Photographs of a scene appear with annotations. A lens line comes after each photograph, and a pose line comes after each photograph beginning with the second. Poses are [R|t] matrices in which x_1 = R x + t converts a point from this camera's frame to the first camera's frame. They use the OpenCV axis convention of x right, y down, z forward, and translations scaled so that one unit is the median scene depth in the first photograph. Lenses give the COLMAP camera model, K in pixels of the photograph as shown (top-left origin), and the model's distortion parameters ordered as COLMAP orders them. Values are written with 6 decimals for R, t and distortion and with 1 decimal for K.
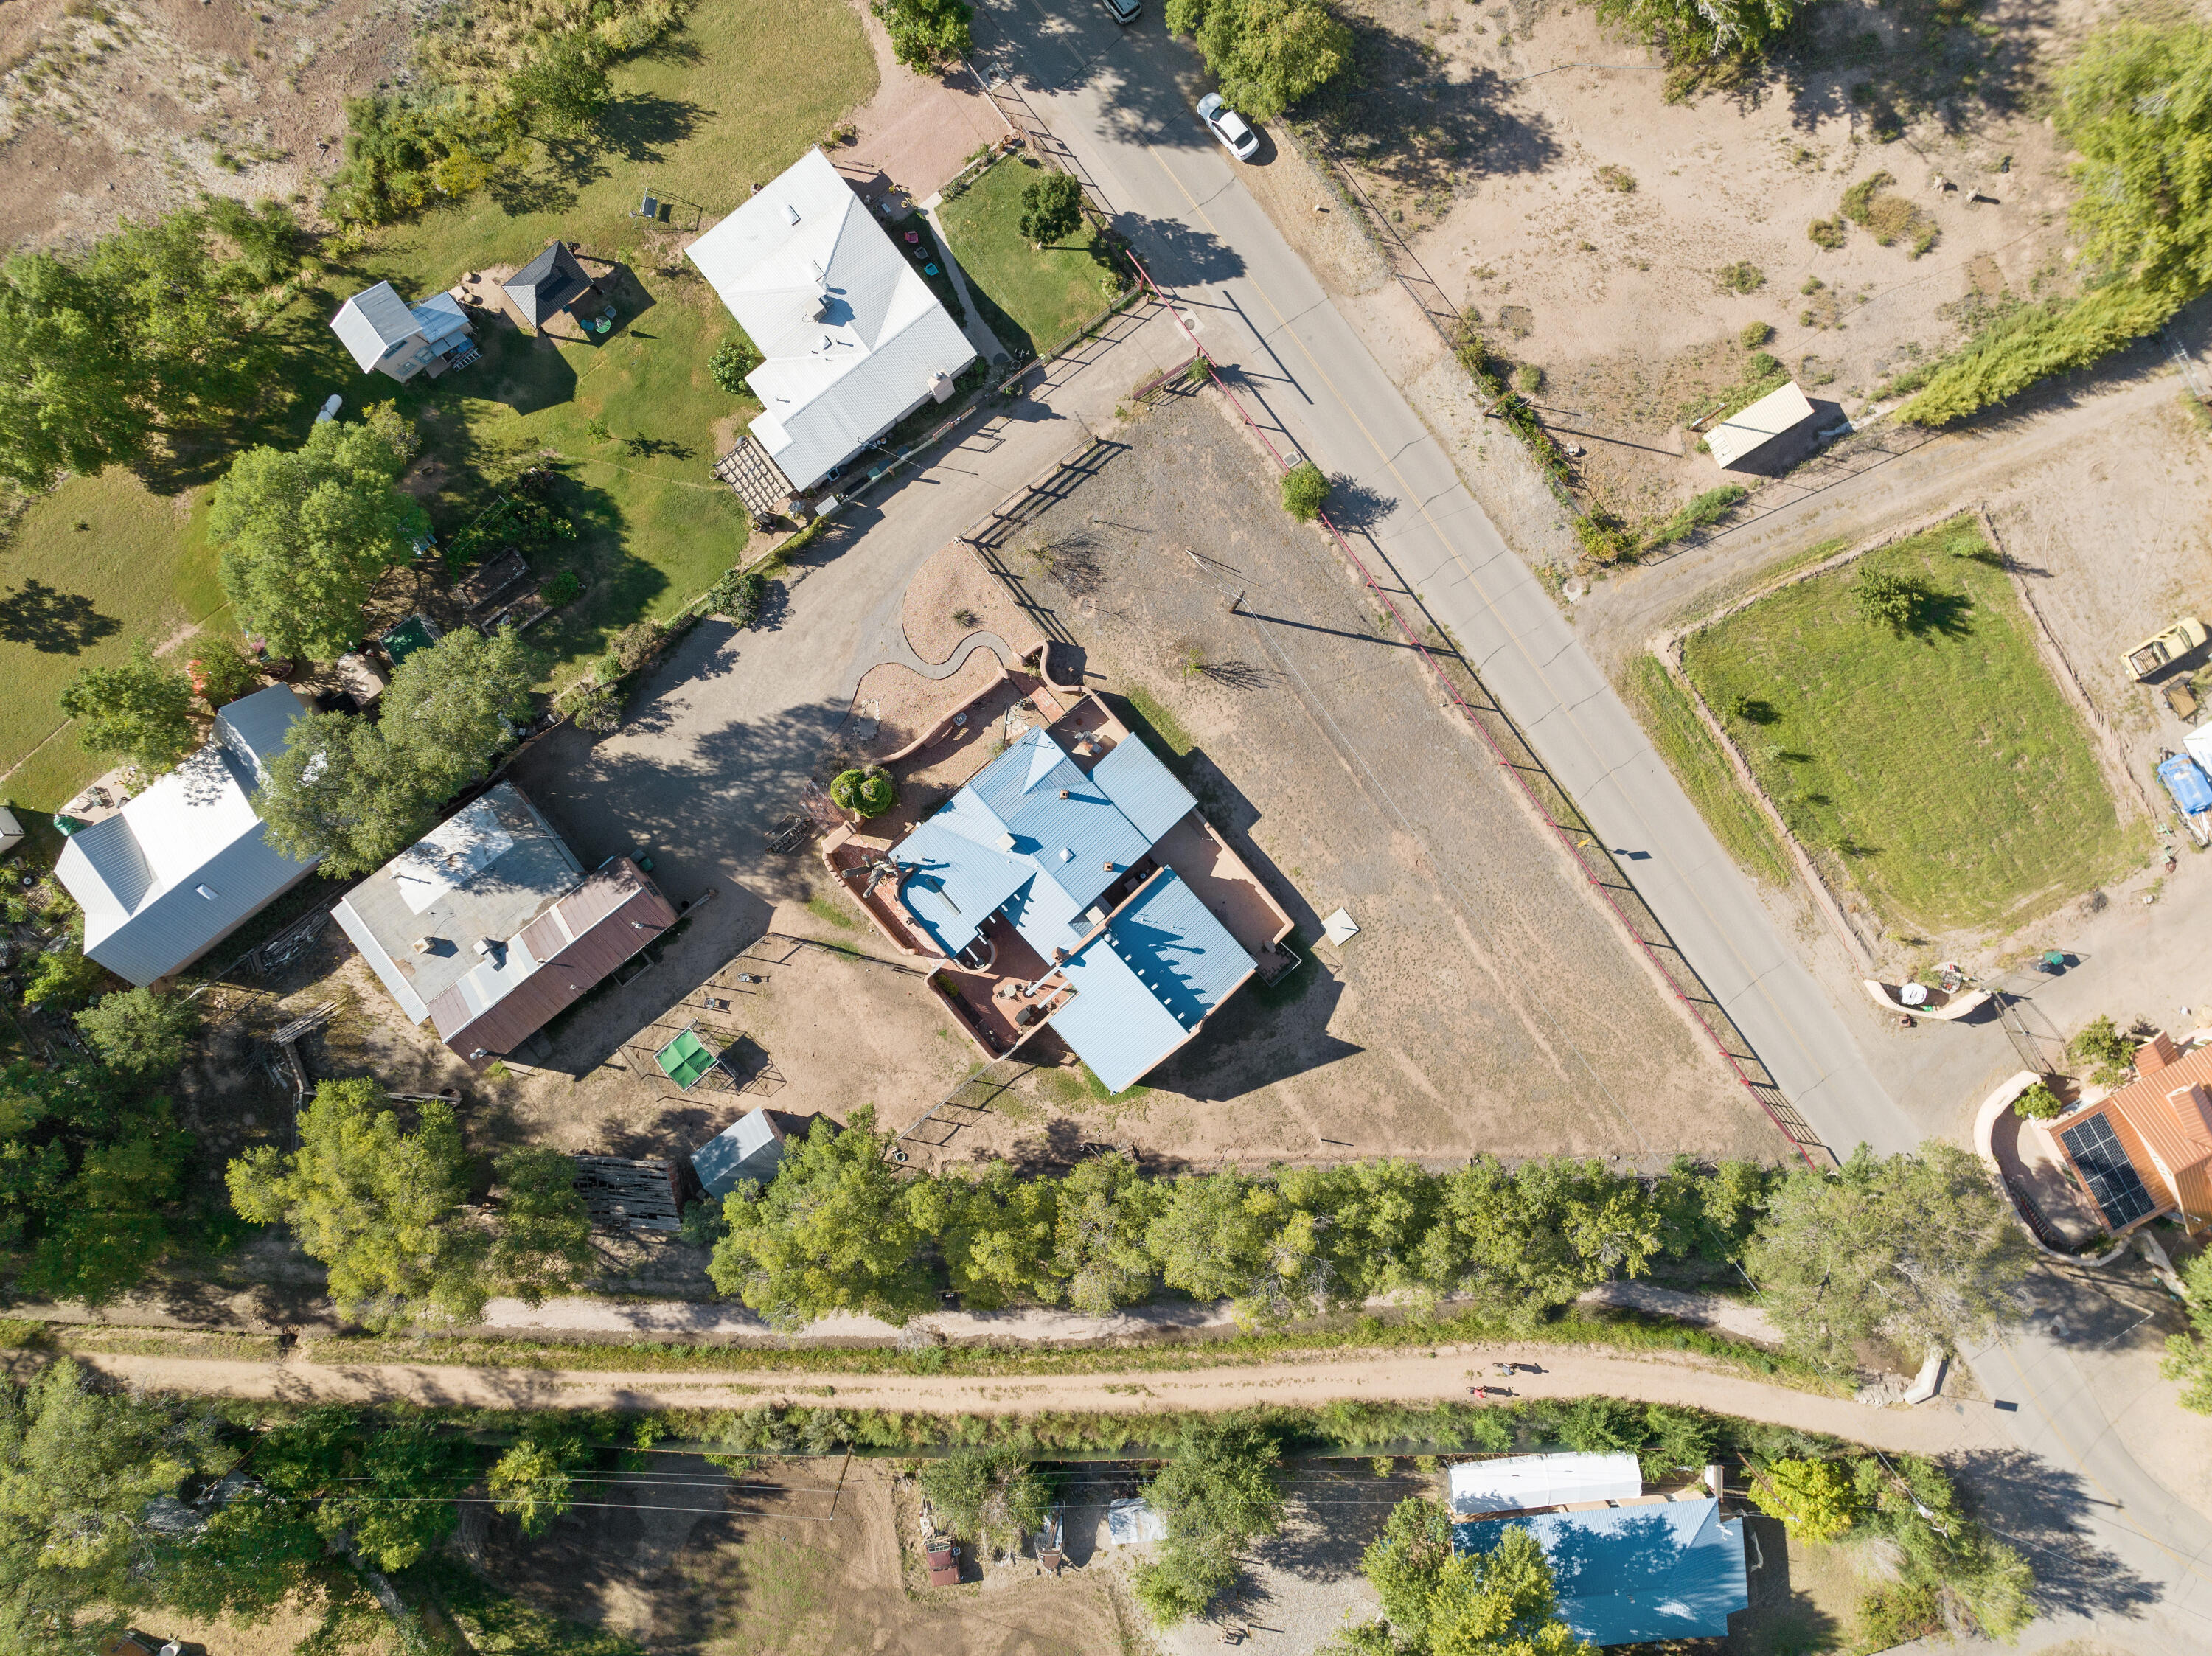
lens RADIAL K [[1567.6, 0, 1106.0], [0, 1567.6, 828.0], [0, 0, 1]] dist [-0.044327, -0.001097]
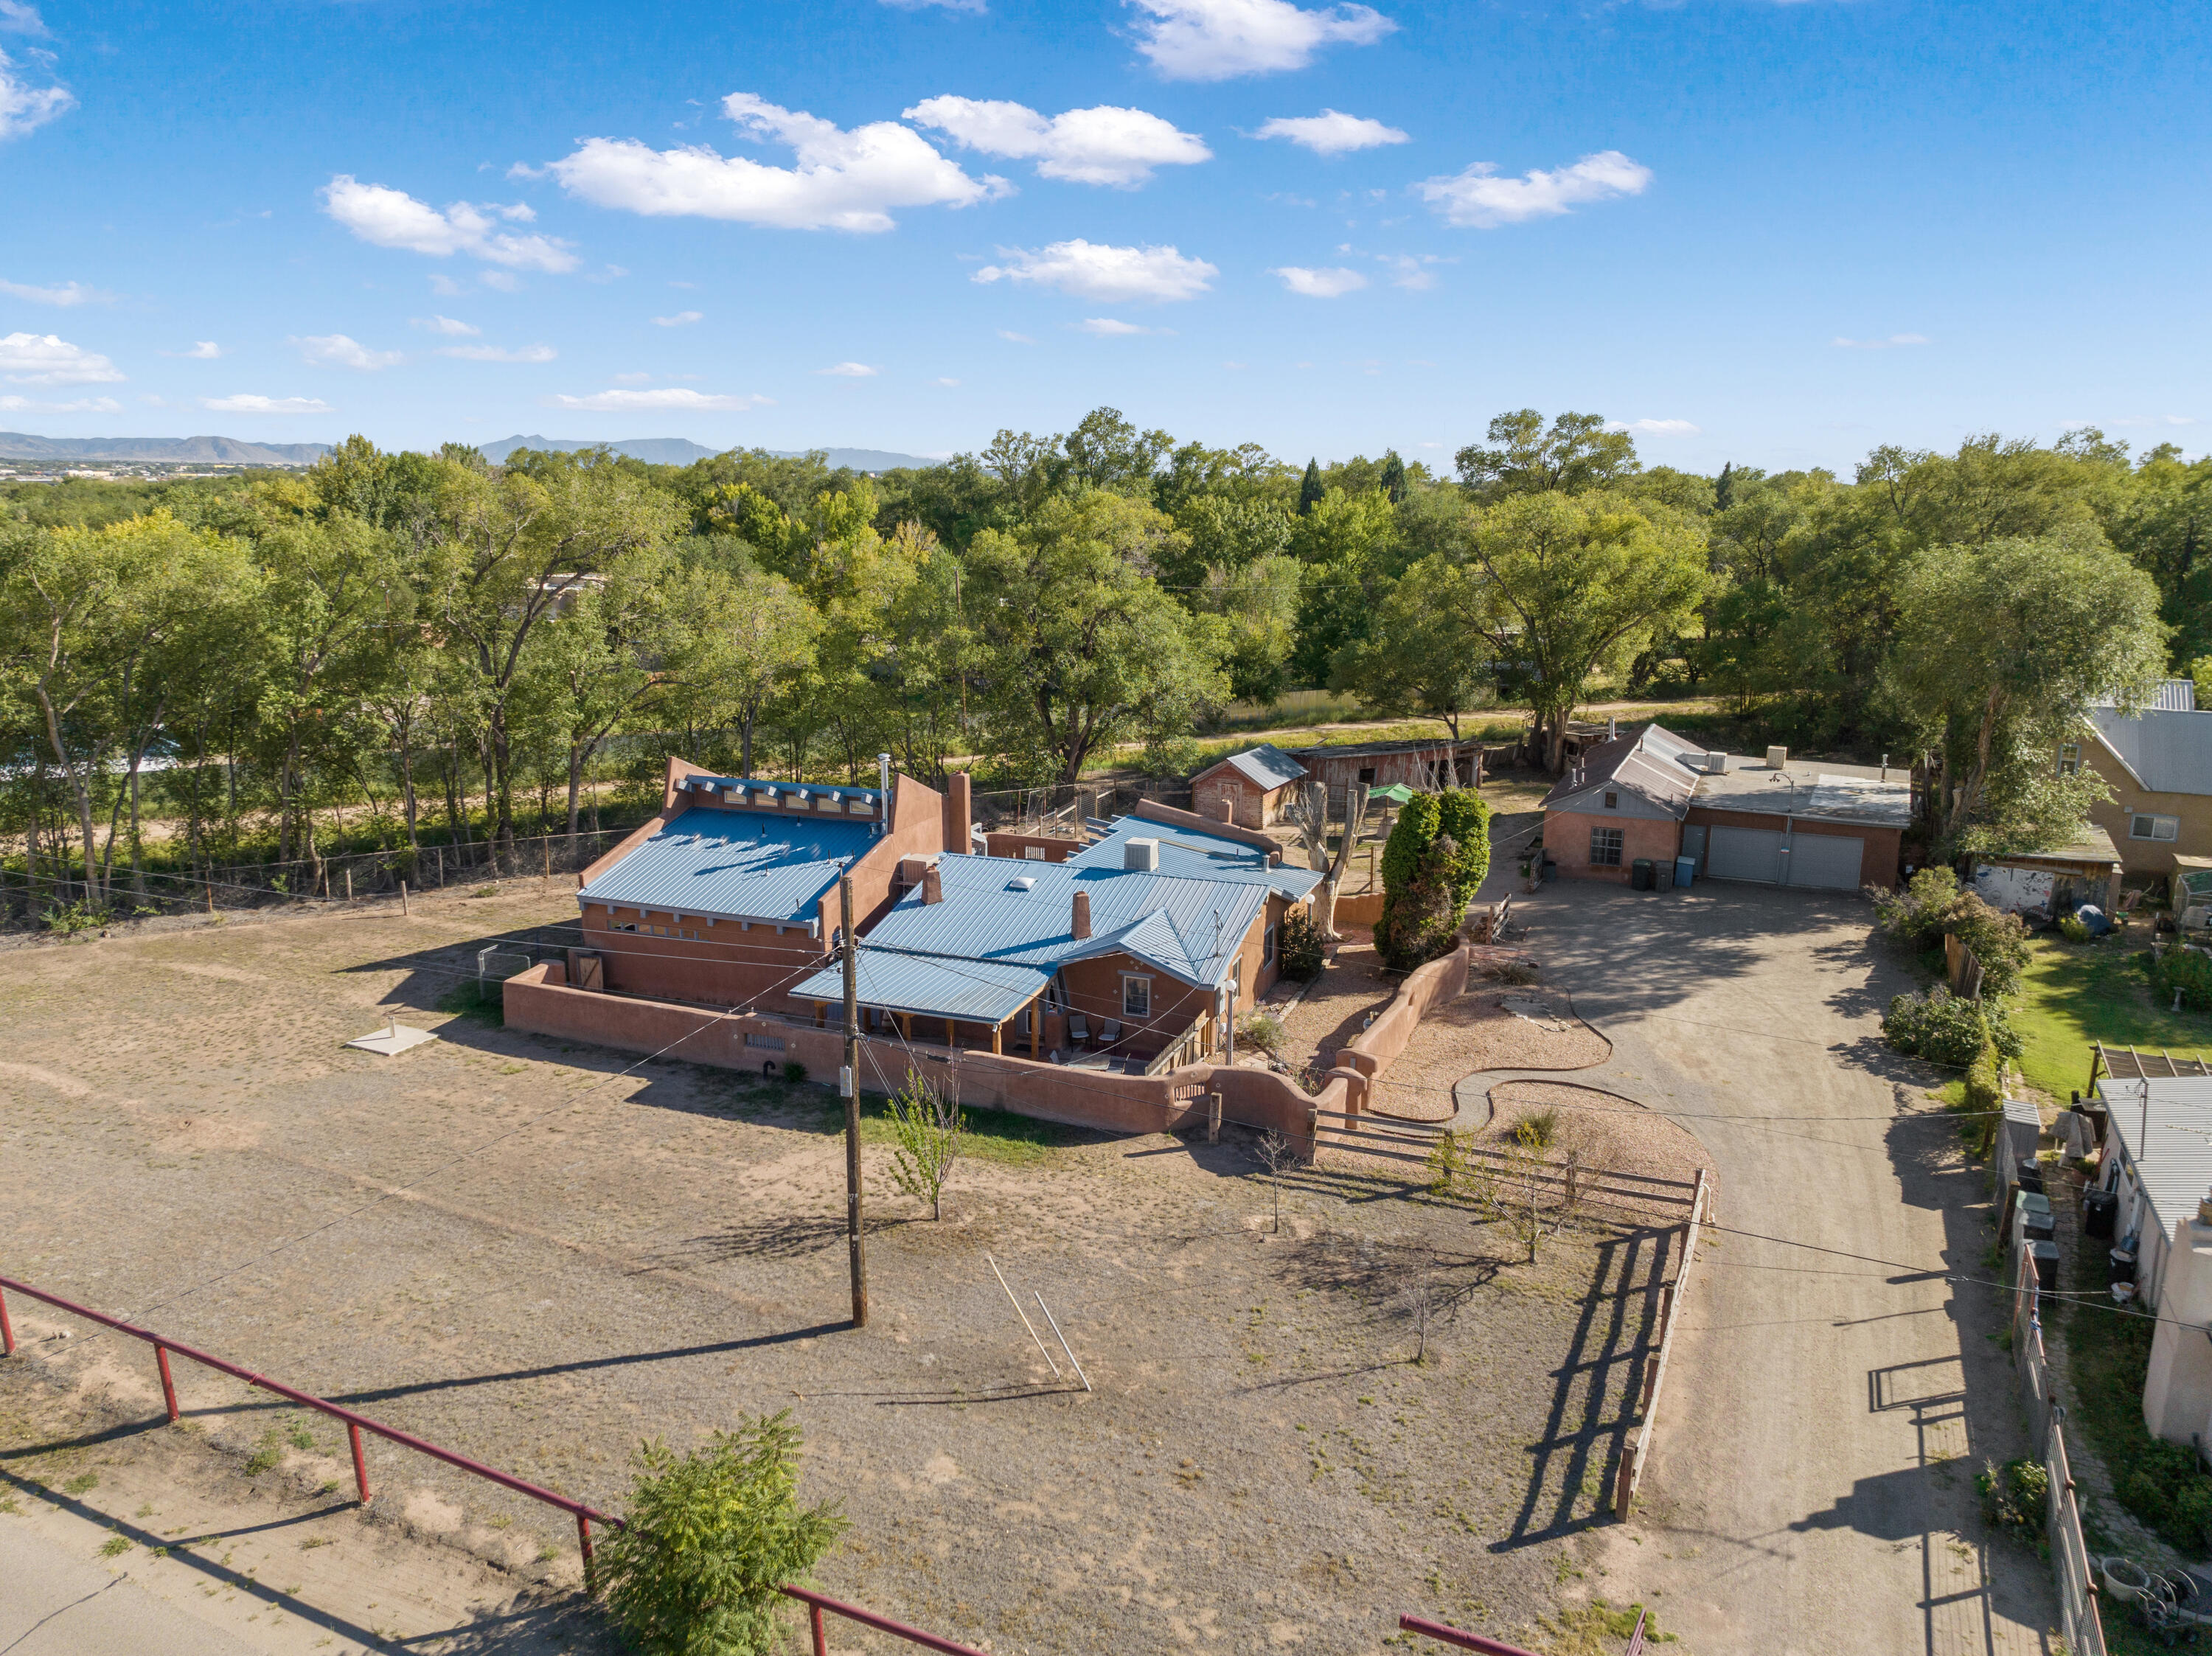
lens RADIAL K [[1567.6, 0, 1106.0], [0, 1567.6, 828.0], [0, 0, 1]] dist [-0.044327, -0.001097]
pose [[-0.889482, 0.081495, -0.449645, 0.163742], [-0.456379, -0.208463, 0.865021, -0.395544], [-0.023240, 0.974629, 0.222617, 0.845947]]
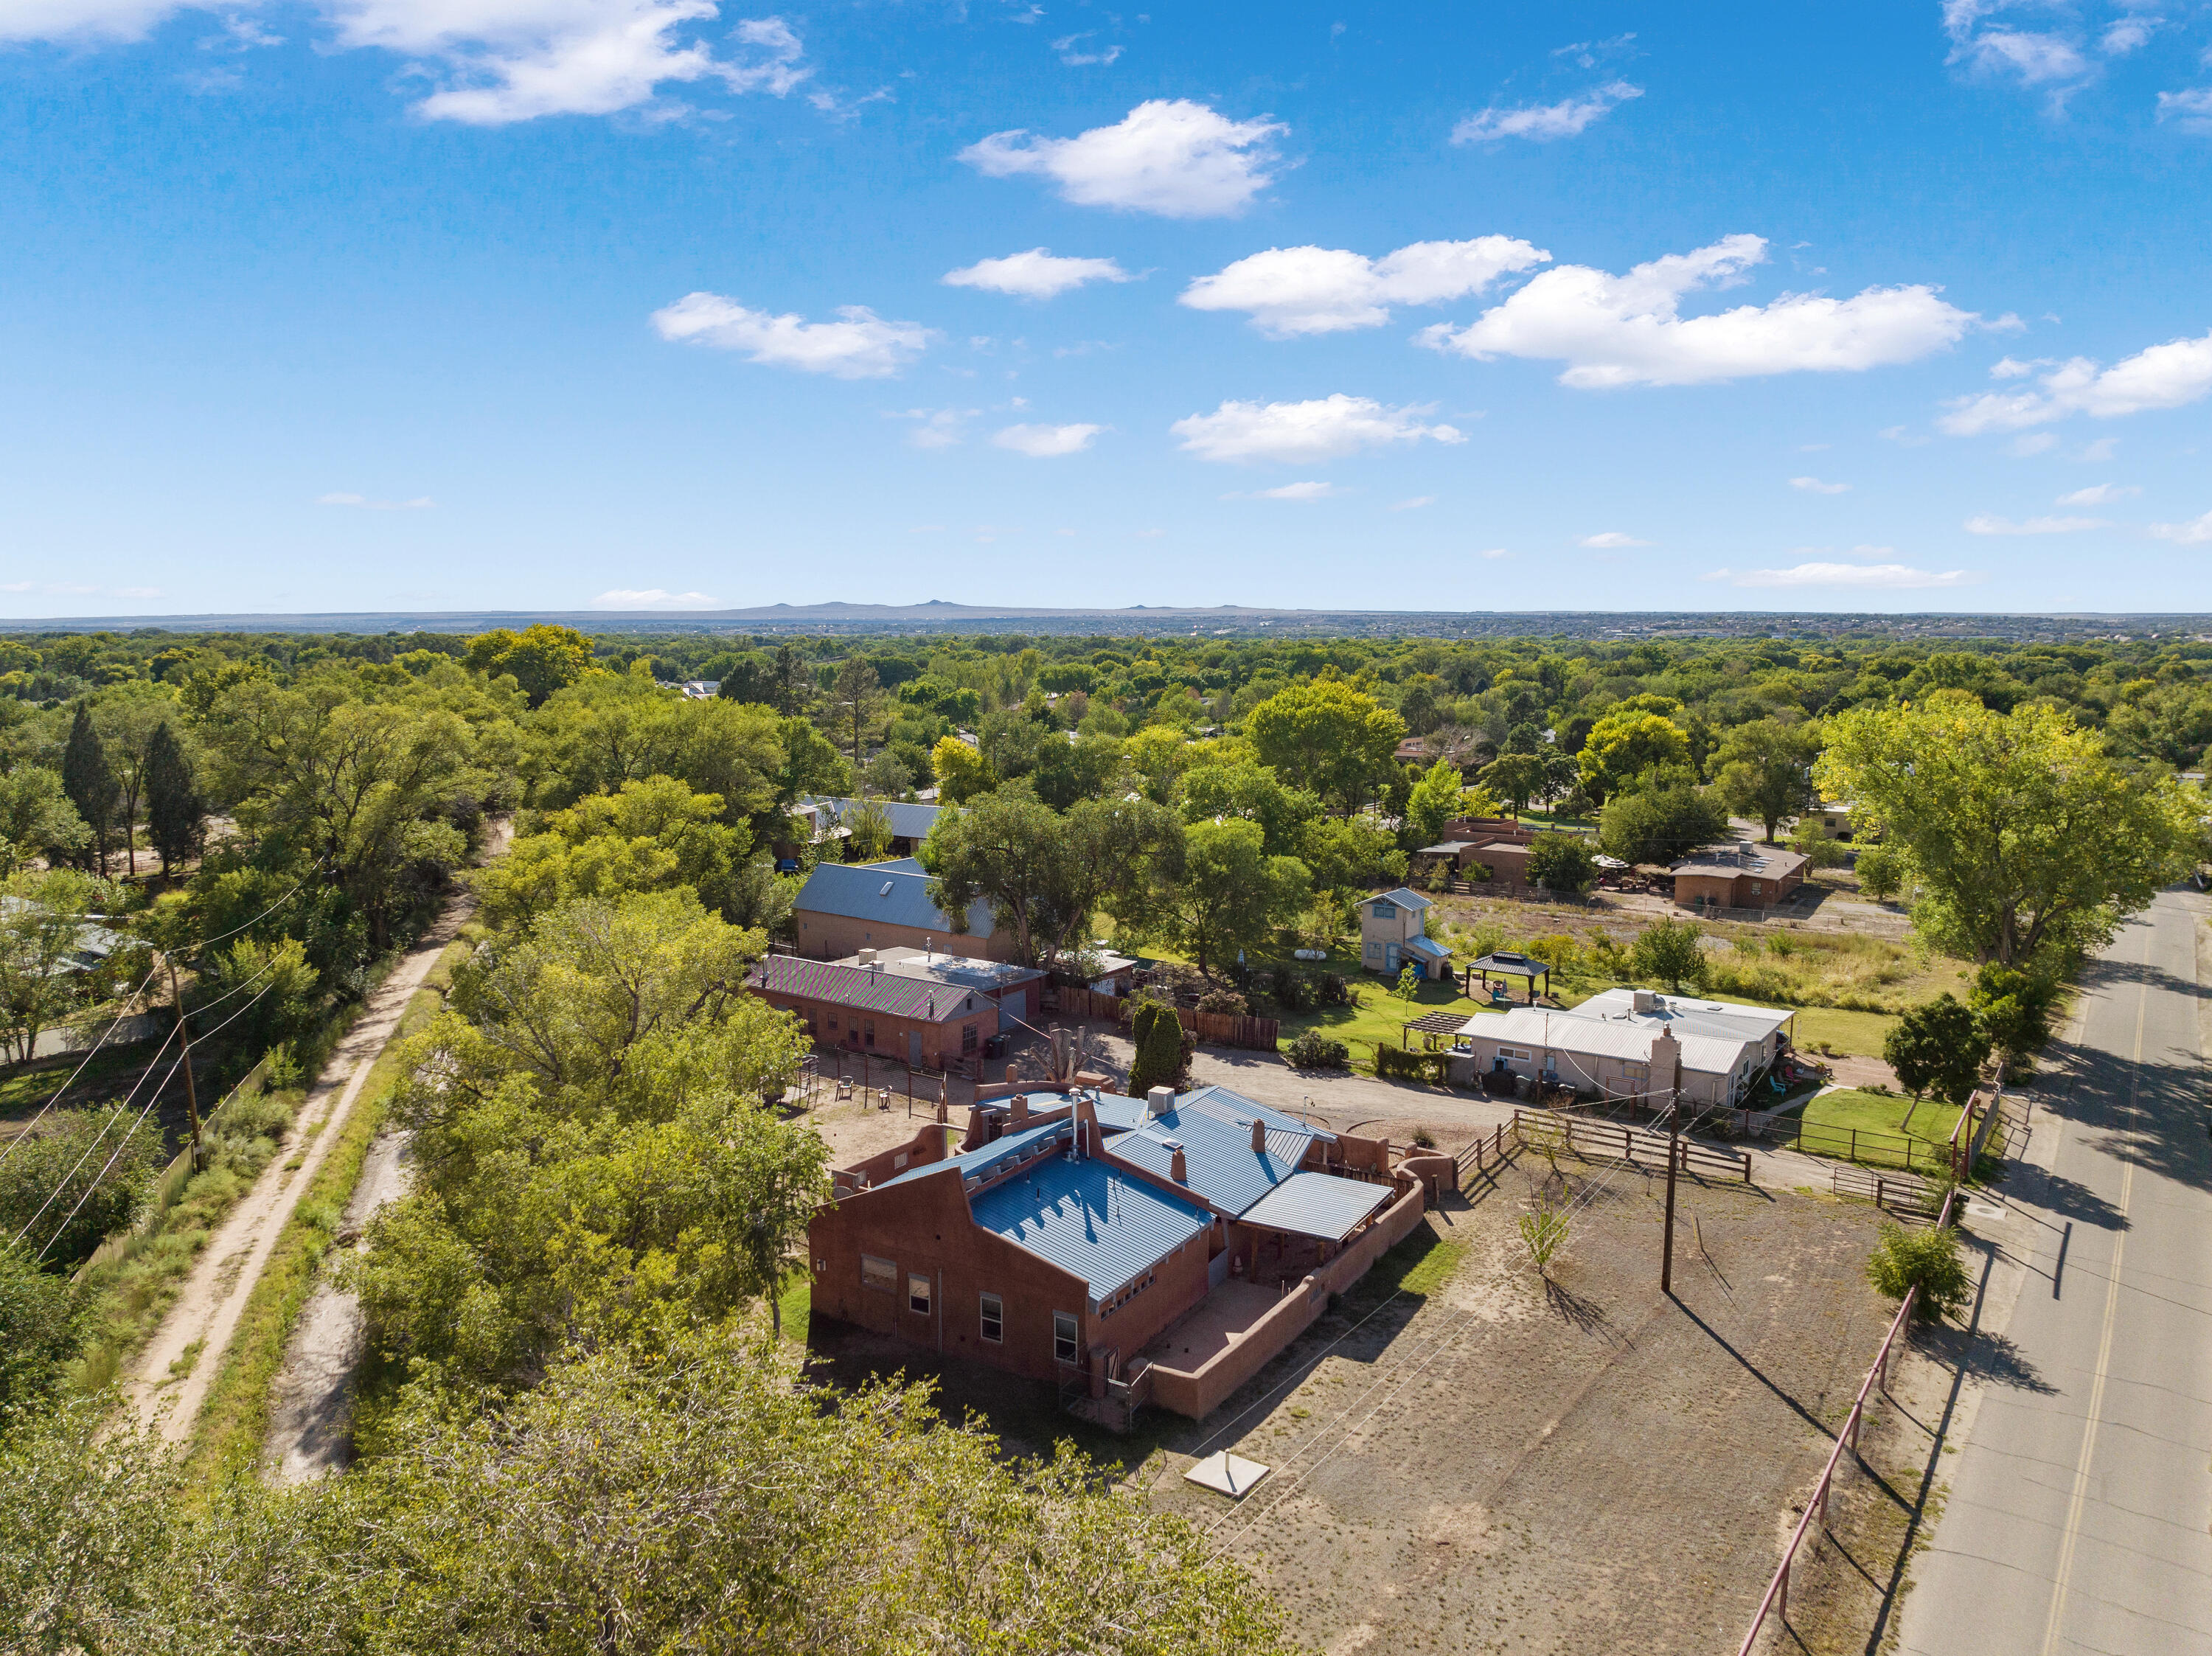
lens RADIAL K [[1567.6, 0, 1106.0], [0, 1567.6, 828.0], [0, 0, 1]] dist [-0.044327, -0.001097]
pose [[0.305133, 0.105752, -0.946420, 0.541056], [-0.952204, 0.019105, -0.304864, 0.227989], [-0.014159, 0.994209, 0.106527, 0.776577]]
